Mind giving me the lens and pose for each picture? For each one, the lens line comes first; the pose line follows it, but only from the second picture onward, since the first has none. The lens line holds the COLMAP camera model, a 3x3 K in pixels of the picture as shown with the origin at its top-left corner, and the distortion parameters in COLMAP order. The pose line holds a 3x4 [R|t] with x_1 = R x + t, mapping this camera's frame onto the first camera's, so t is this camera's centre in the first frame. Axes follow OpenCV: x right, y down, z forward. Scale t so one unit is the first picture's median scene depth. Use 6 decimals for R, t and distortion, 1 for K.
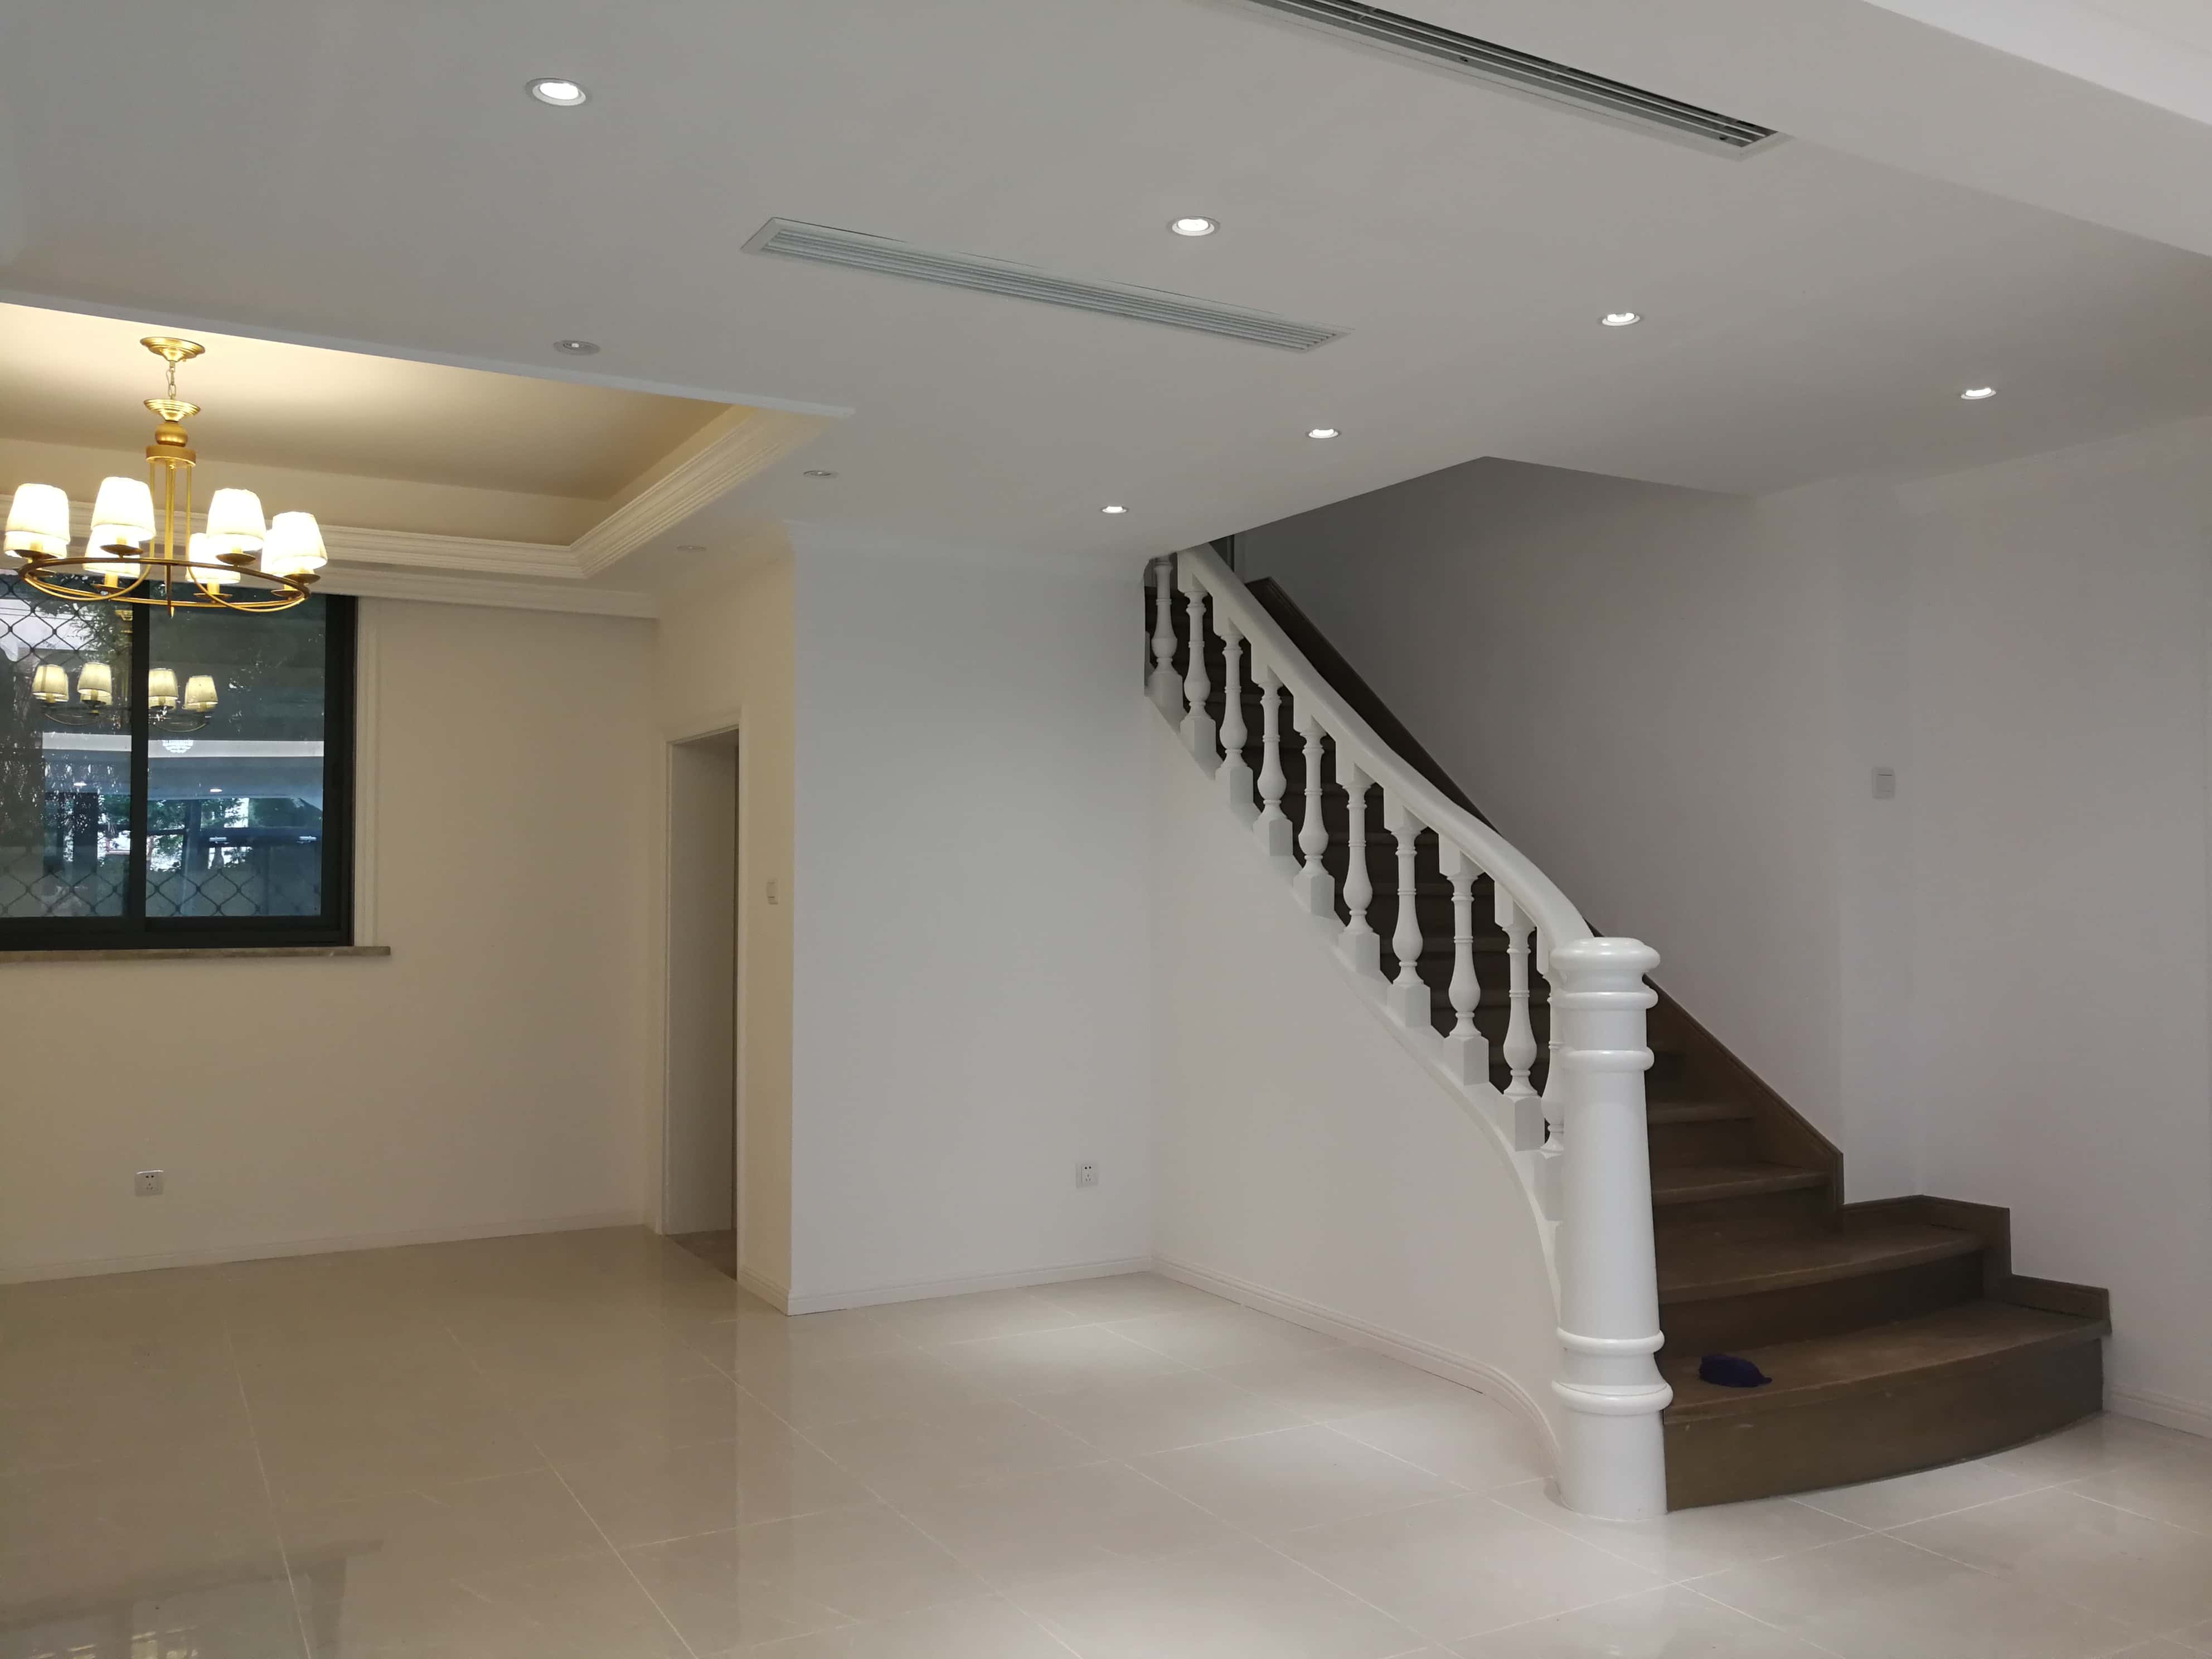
lens RADIAL K [[1780.7, 0, 1106.7], [0, 1780.7, 849.0], [0, 0, 1]] dist [-0.000142, -0.001489]
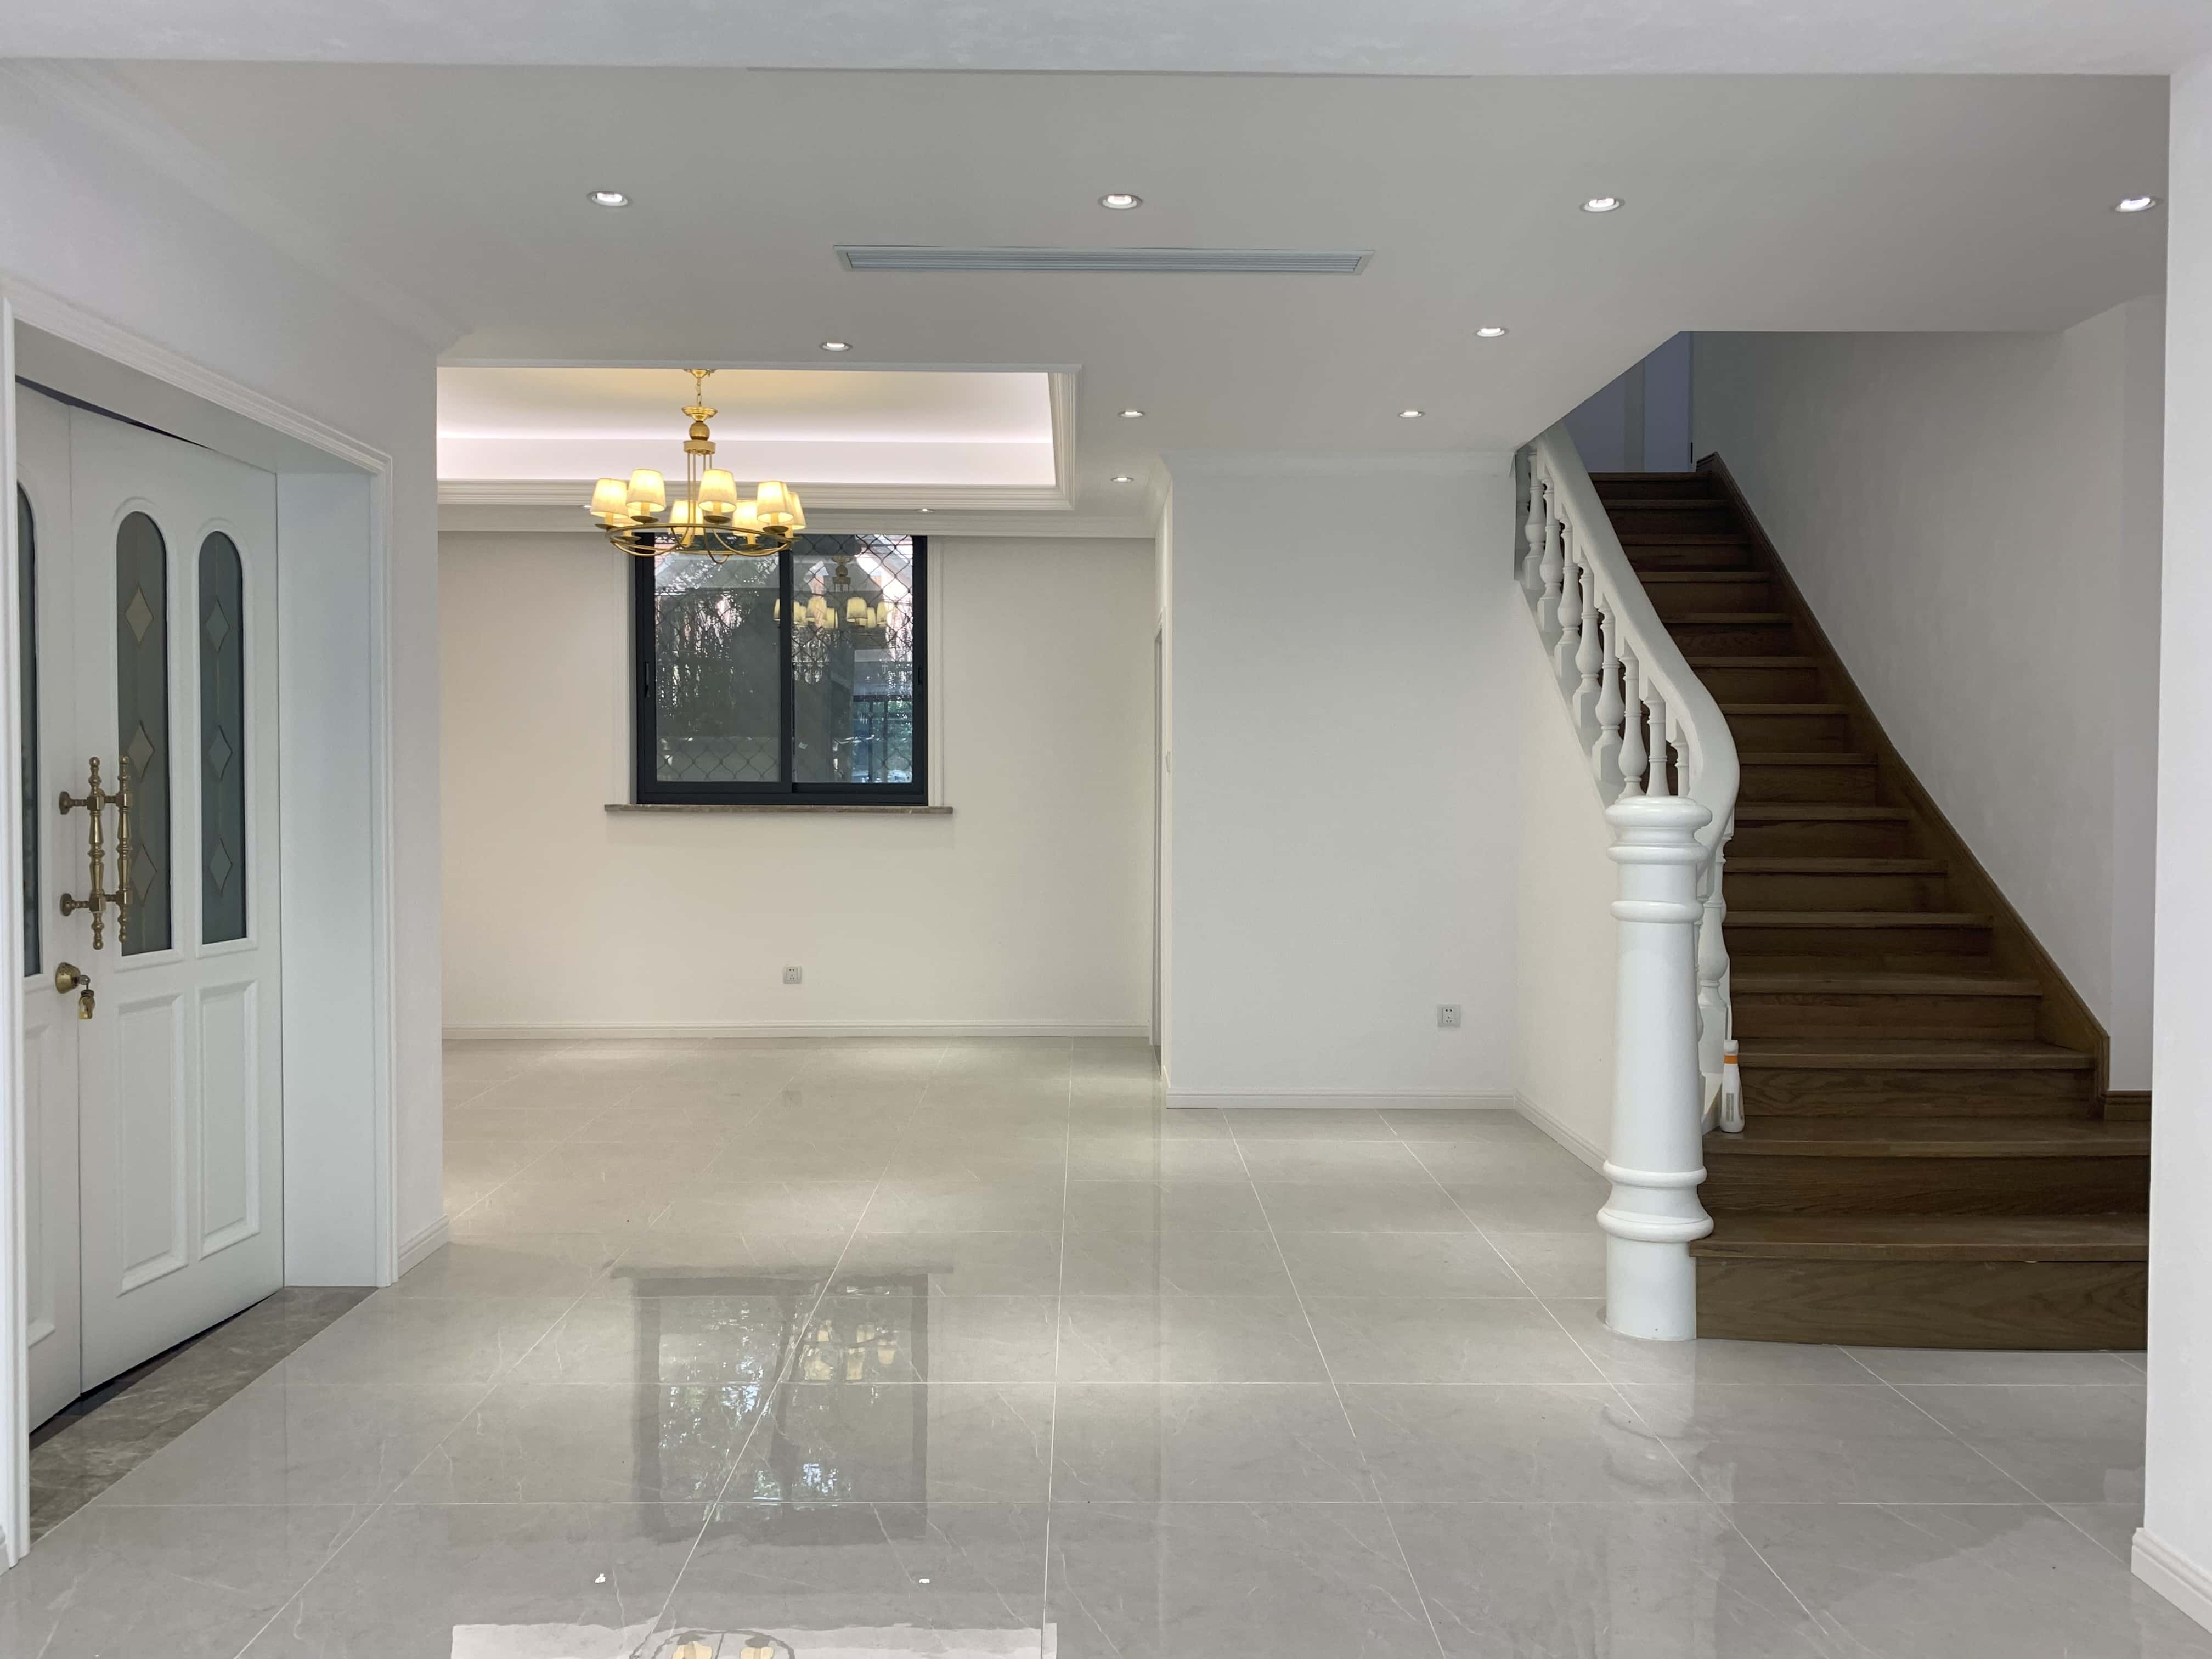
lens RADIAL K [[1687.4, 0, 1116.7], [0, 1687.4, 807.6], [0, 0, 1]] dist [0.035125, -0.002323]
pose [[0.882762, 0.011150, -0.469688, 0.313172], [0.006837, 0.999308, 0.036571, 0.013021], [0.469770, -0.035495, 0.882075, -0.023142]]
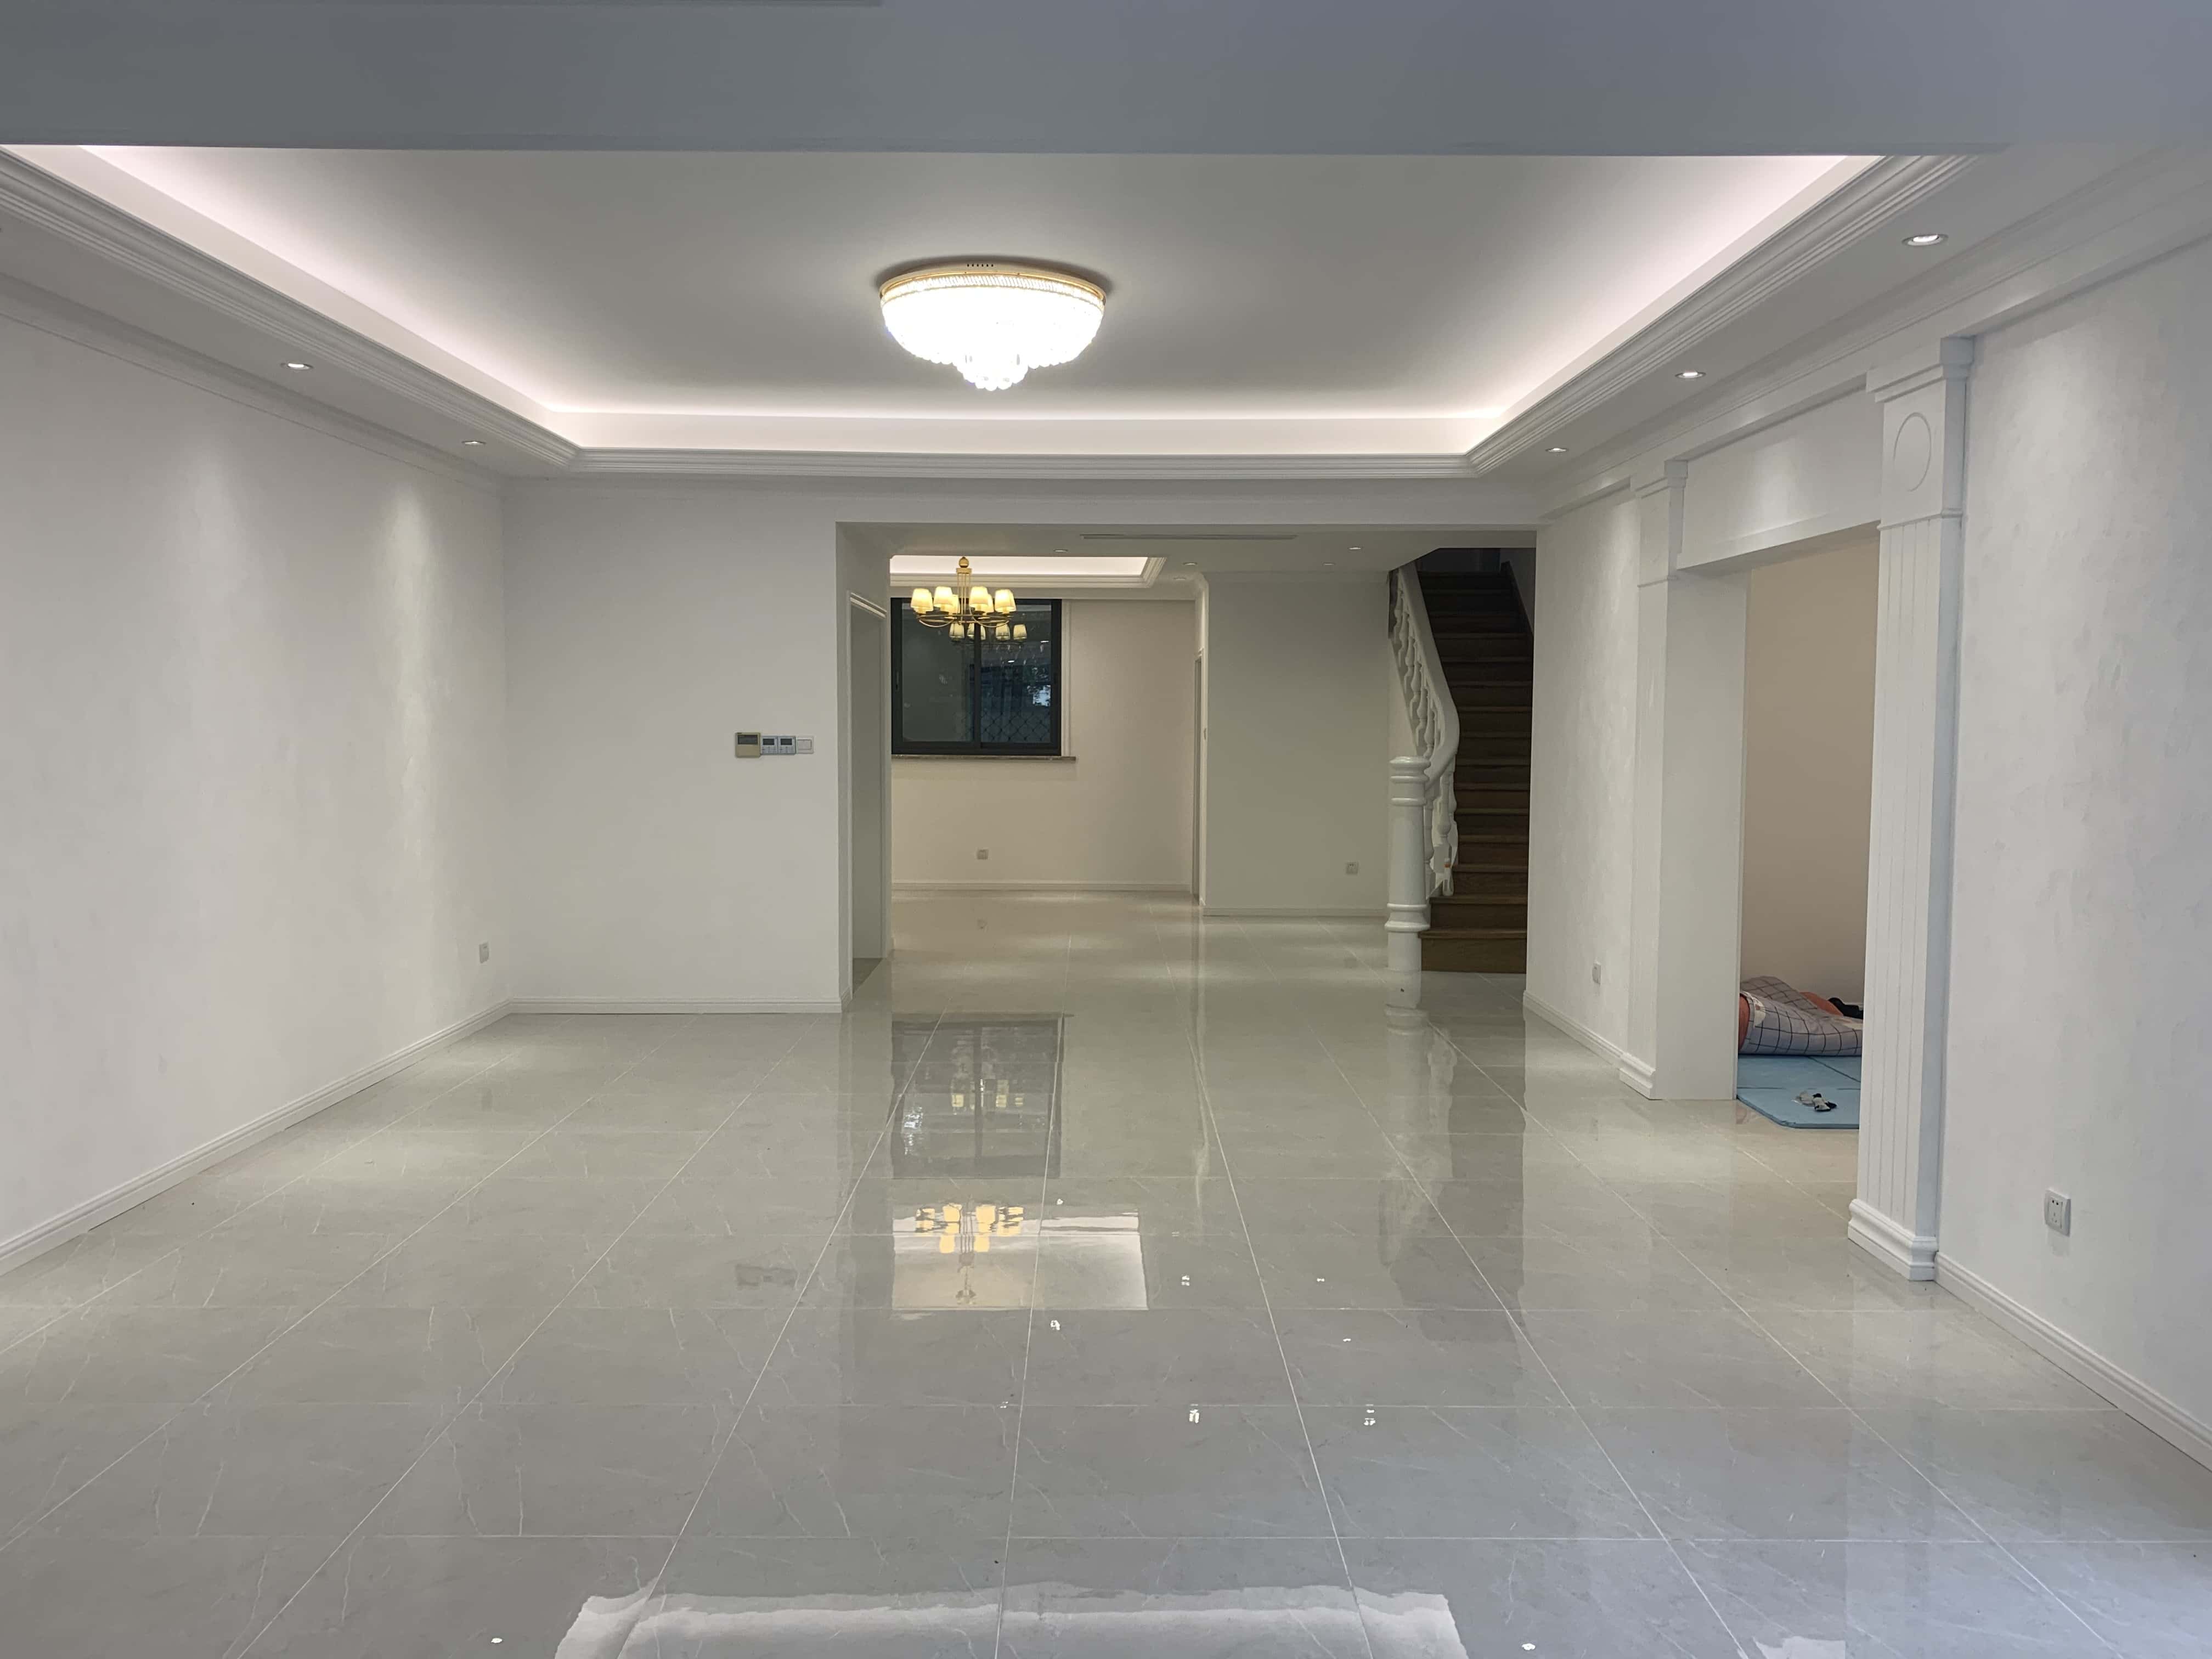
lens RADIAL K [[1687.4, 0, 1102.3], [0, 1687.4, 828.1], [0, 0, 1]] dist [0.035125, -0.002323]
pose [[0.876428, 0.035177, -0.480246, 0.720911], [0.005028, 0.996605, 0.082176, -0.032587], [0.481507, -0.074436, 0.873276, -0.929846]]
